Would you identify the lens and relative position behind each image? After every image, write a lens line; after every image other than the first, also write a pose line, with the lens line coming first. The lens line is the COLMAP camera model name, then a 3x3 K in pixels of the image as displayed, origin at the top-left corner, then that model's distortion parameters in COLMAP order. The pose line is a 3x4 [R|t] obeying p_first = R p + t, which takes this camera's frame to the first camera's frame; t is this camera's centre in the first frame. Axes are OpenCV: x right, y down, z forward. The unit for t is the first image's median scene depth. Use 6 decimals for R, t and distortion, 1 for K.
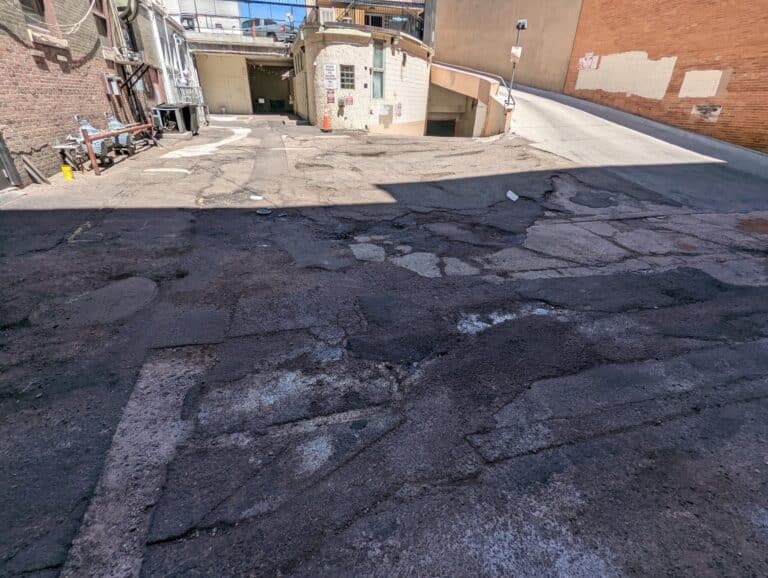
lens RADIAL K [[361.6, 0, 384.7], [0, 361.6, 288.9], [0, 0, 1]] dist [-0.001820, -0.000094]
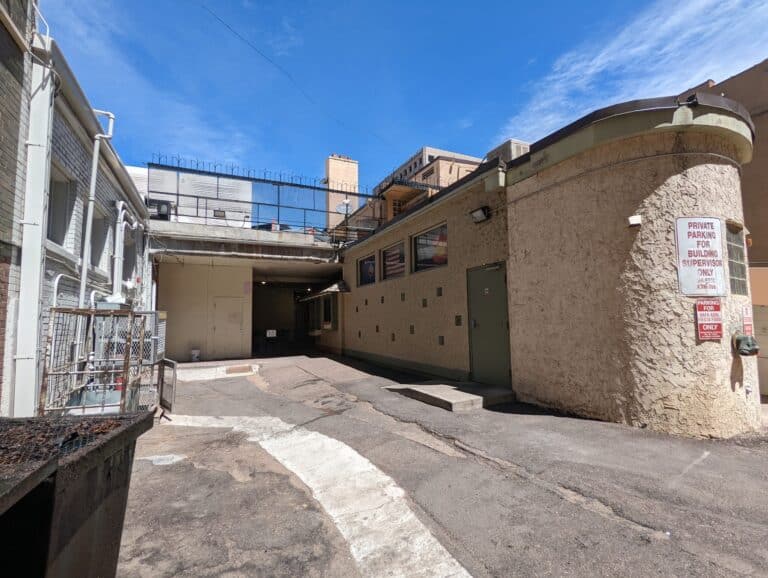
lens RADIAL K [[361.6, 0, 383.5], [0, 361.6, 289.7], [0, 0, 1]] dist [-0.001820, -0.000094]
pose [[0.986388, -0.025654, 0.162424, -0.305262], [0.108959, 0.841754, -0.528752, -0.315648], [-0.123156, 0.539252, 0.833091, 0.574698]]
